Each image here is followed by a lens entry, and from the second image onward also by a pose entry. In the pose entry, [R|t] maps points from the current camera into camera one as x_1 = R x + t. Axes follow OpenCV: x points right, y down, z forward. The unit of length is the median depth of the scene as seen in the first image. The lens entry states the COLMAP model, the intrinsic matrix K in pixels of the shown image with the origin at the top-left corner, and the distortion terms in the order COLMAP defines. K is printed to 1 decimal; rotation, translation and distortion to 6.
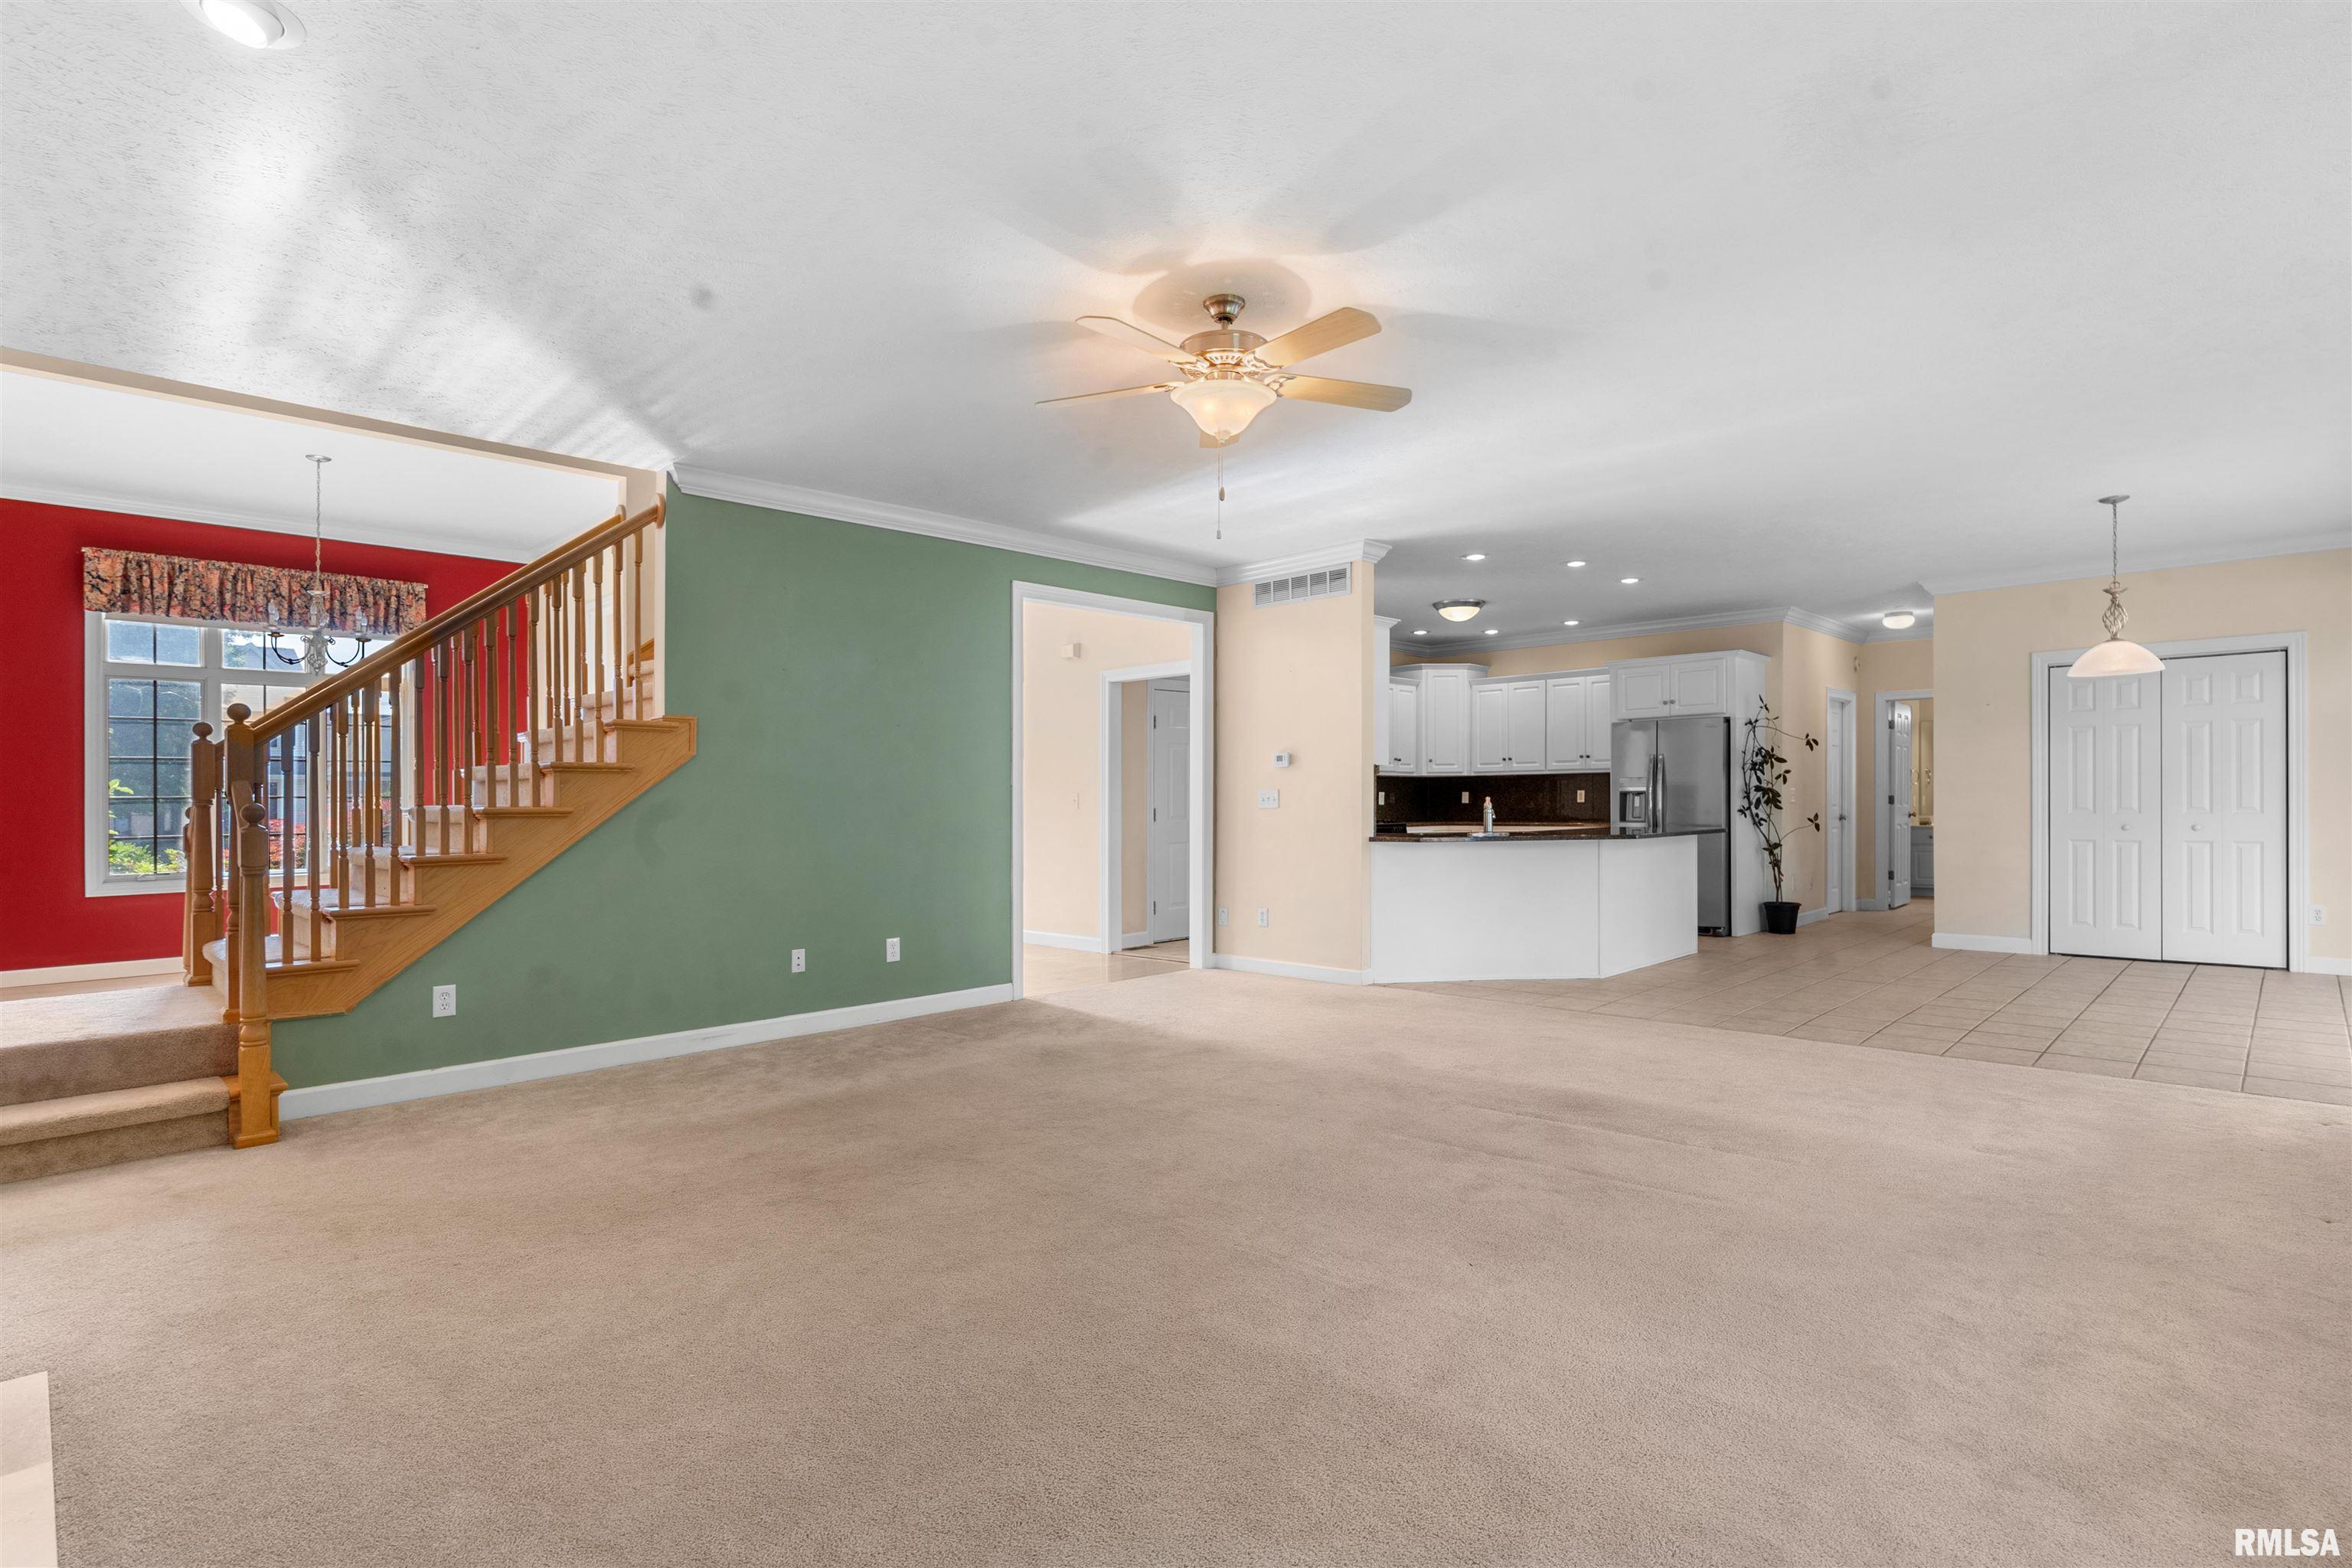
lens RADIAL K [[1141.1, 0, 1179.2], [0, 1141.1, 795.1], [0, 0, 1]] dist [-0.000296, -0.000557]
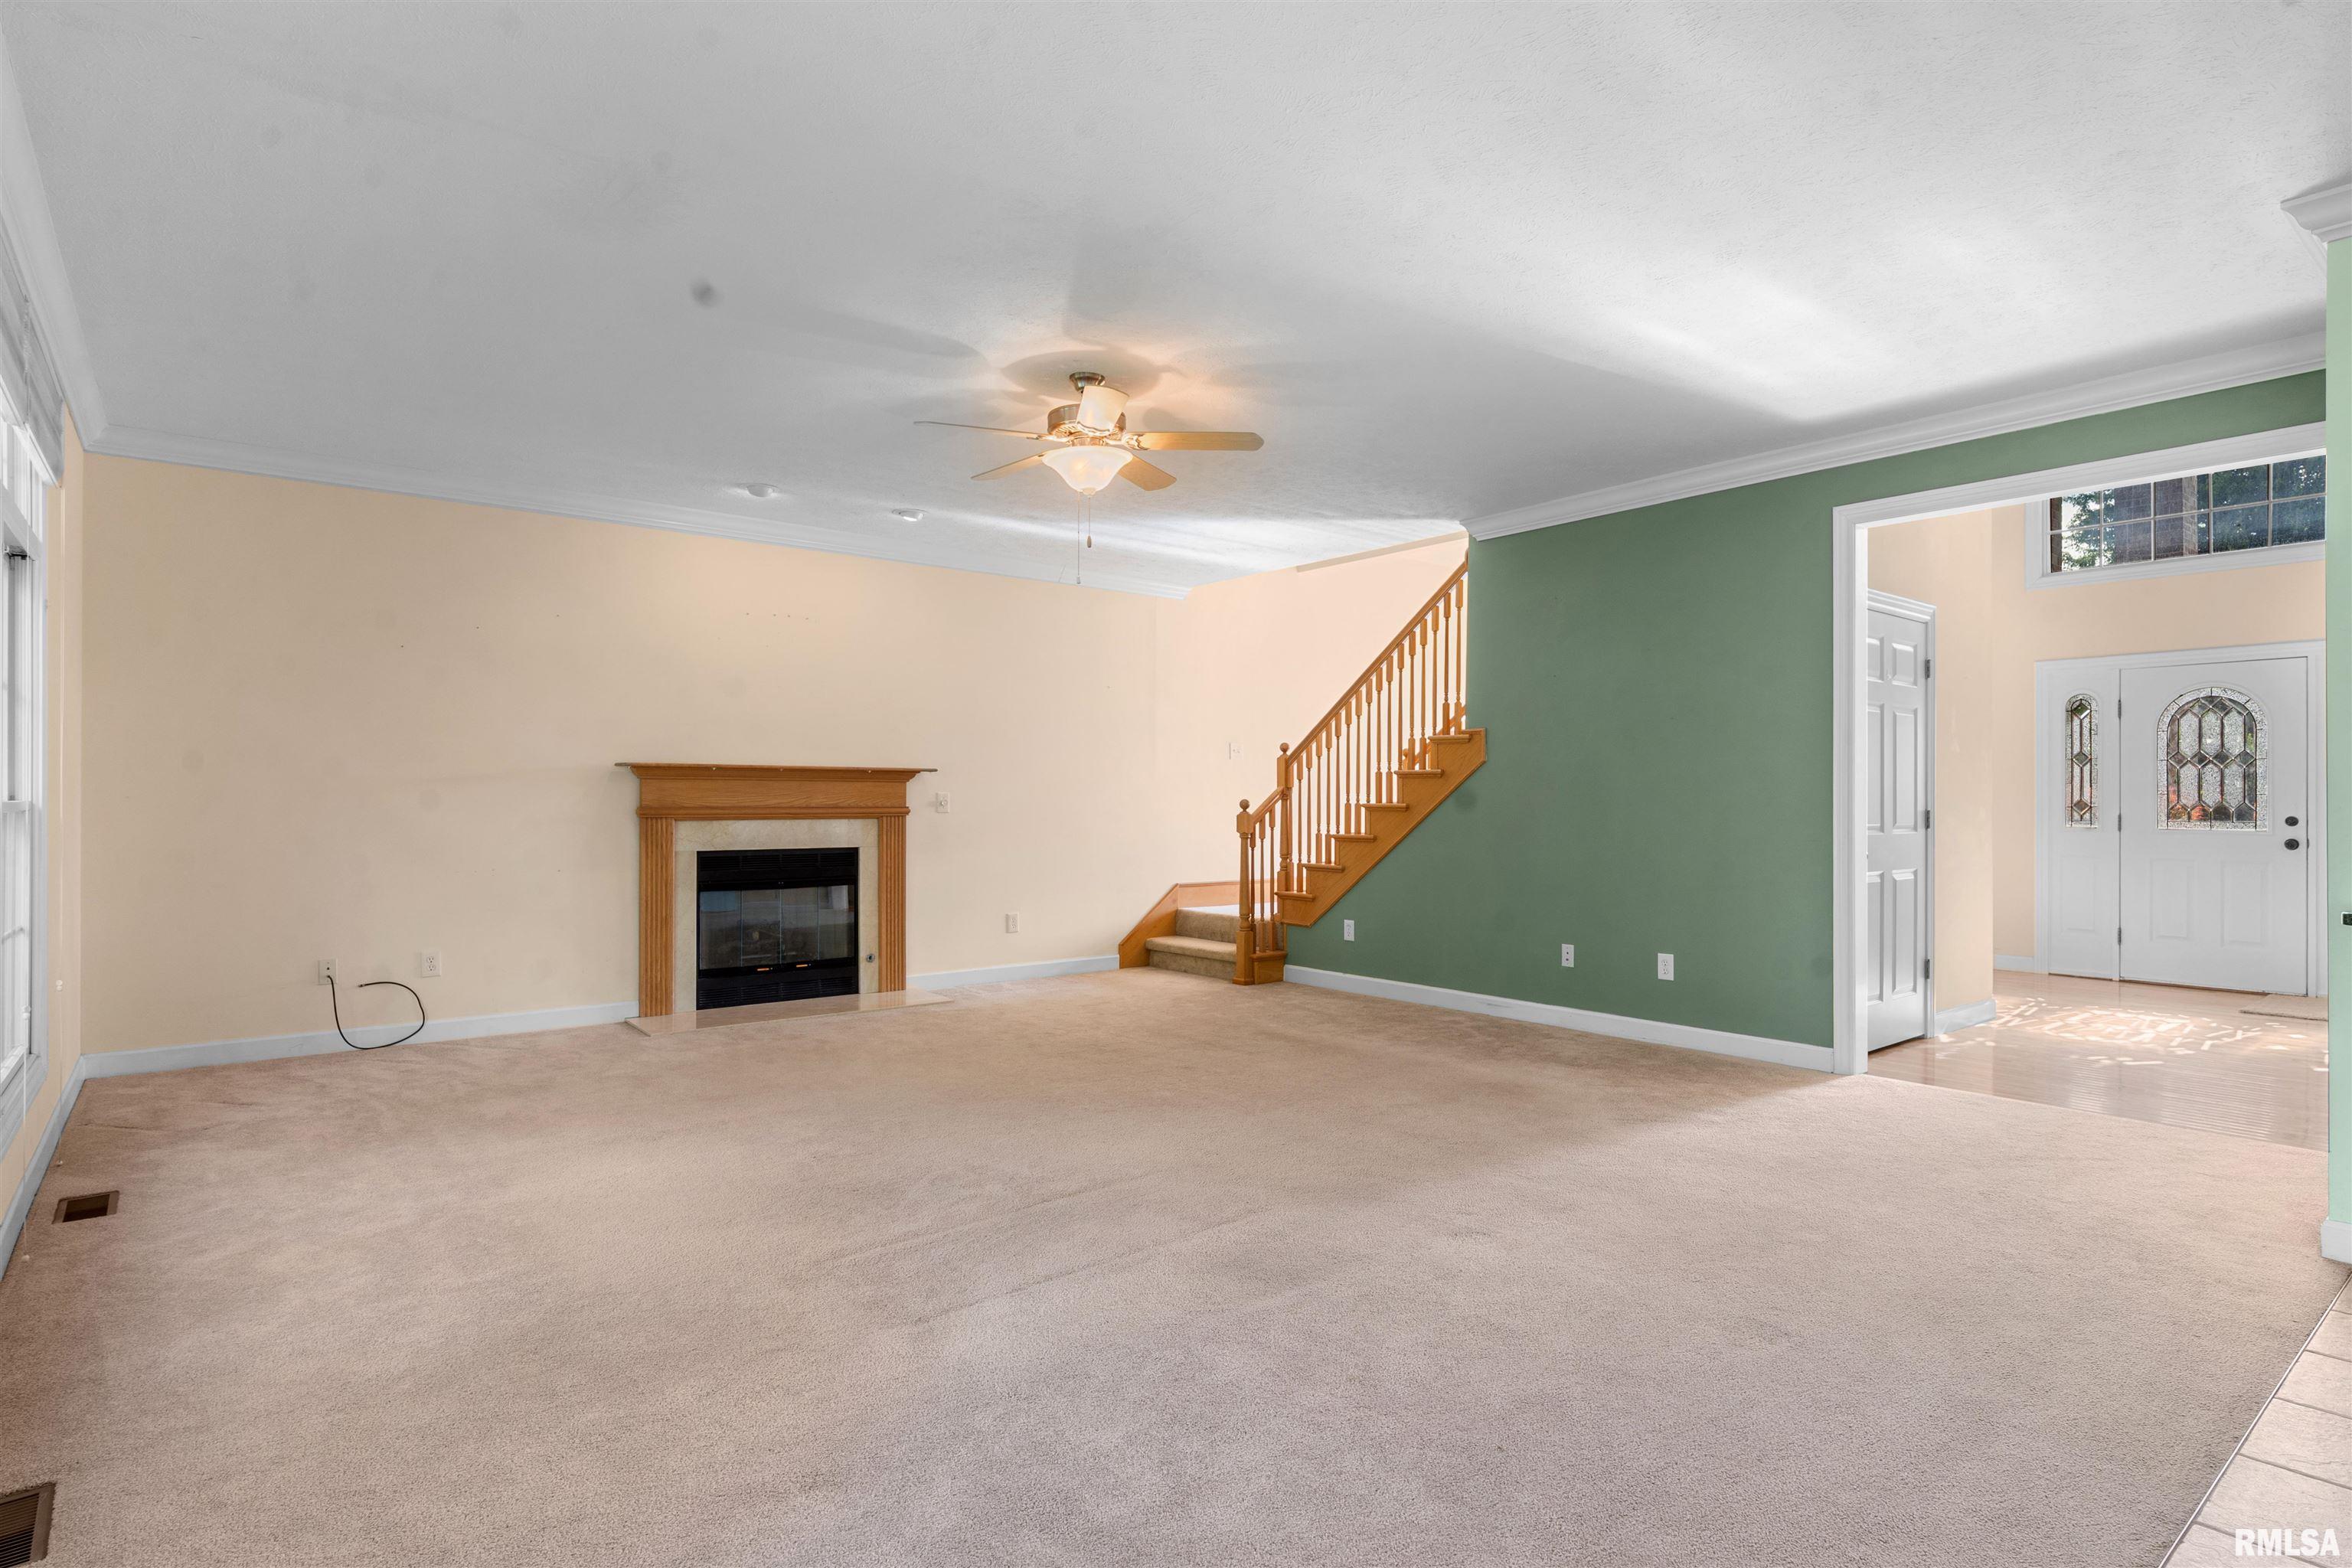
lens RADIAL K [[1203.8, 0, 1183.8], [0, 1203.8, 785.8], [0, 0, 1]] dist [-0.007139, 0.000604]
pose [[-0.102043, -0.004454, -0.994770, 0.757050], [-0.000635, 0.999990, -0.004413, -0.003489], [0.994780, 0.000182, -0.102045, 0.738090]]
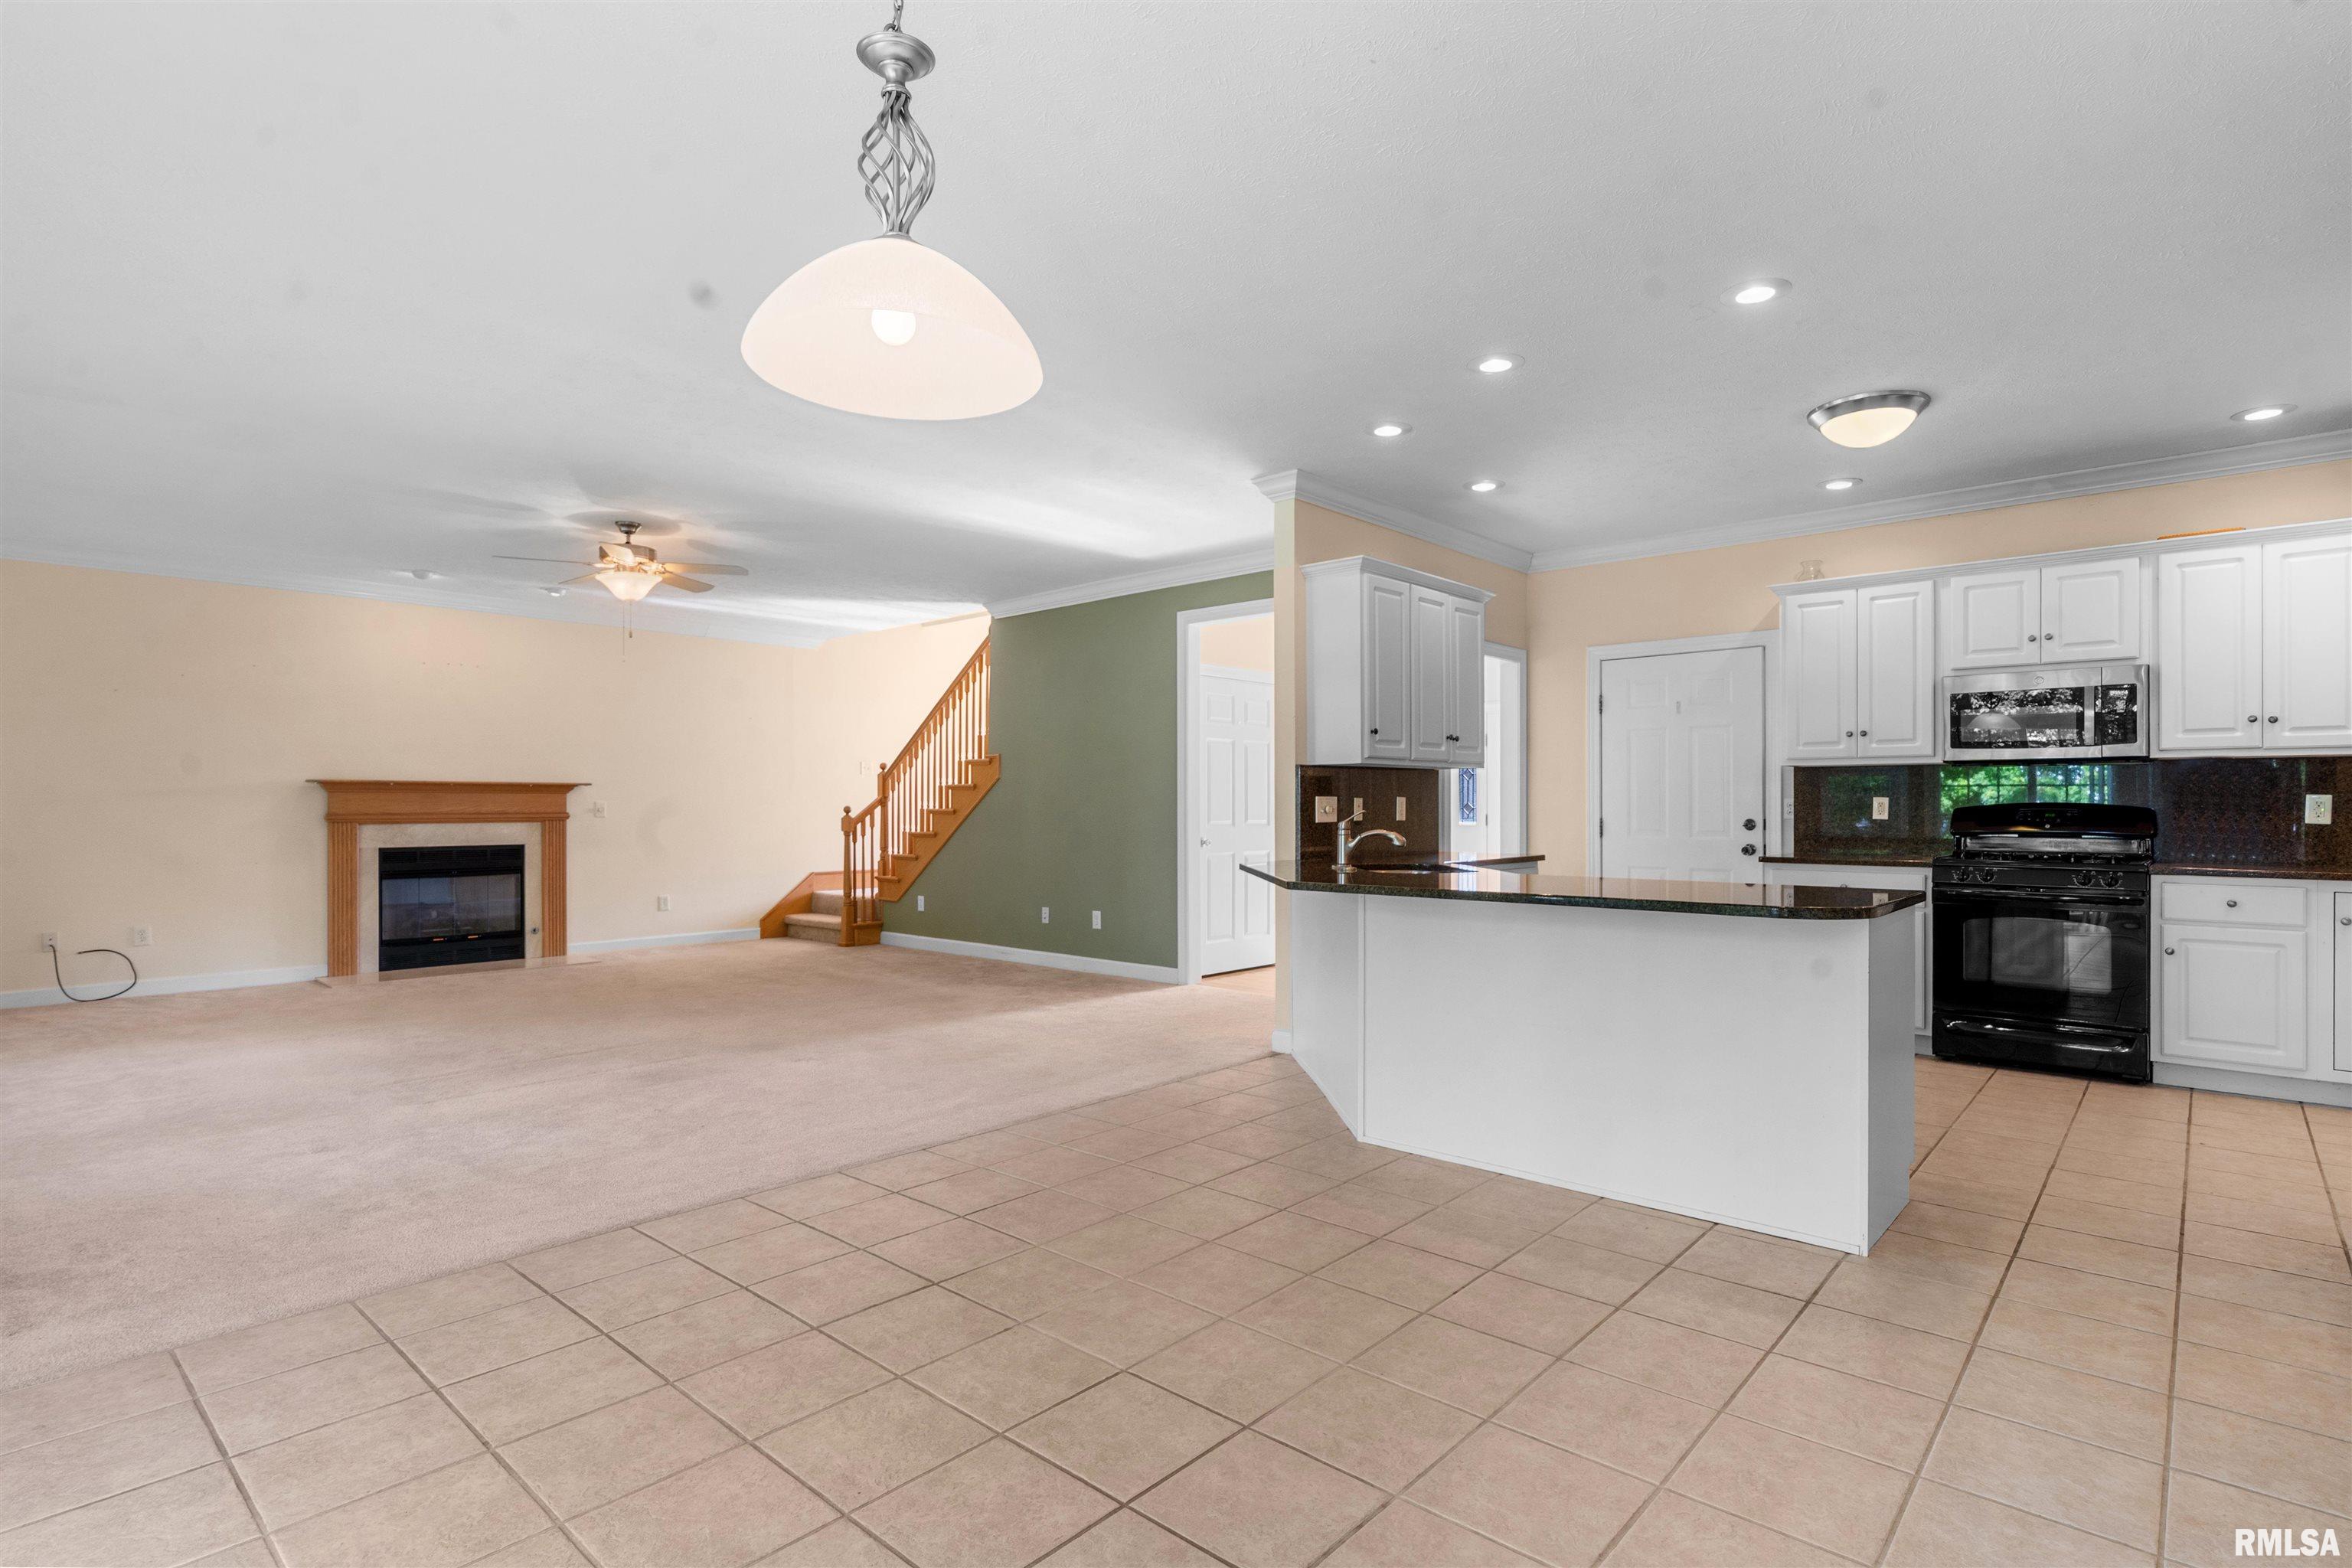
lens RADIAL K [[1141.1, 0, 1171.0], [0, 1141.1, 794.4], [0, 0, 1]] dist [-0.000296, -0.000557]
pose [[0.050128, -0.002701, -0.998739, 1.099206], [0.002439, 0.999994, -0.002582, -0.005694], [0.998740, -0.002307, 0.050135, 1.049347]]
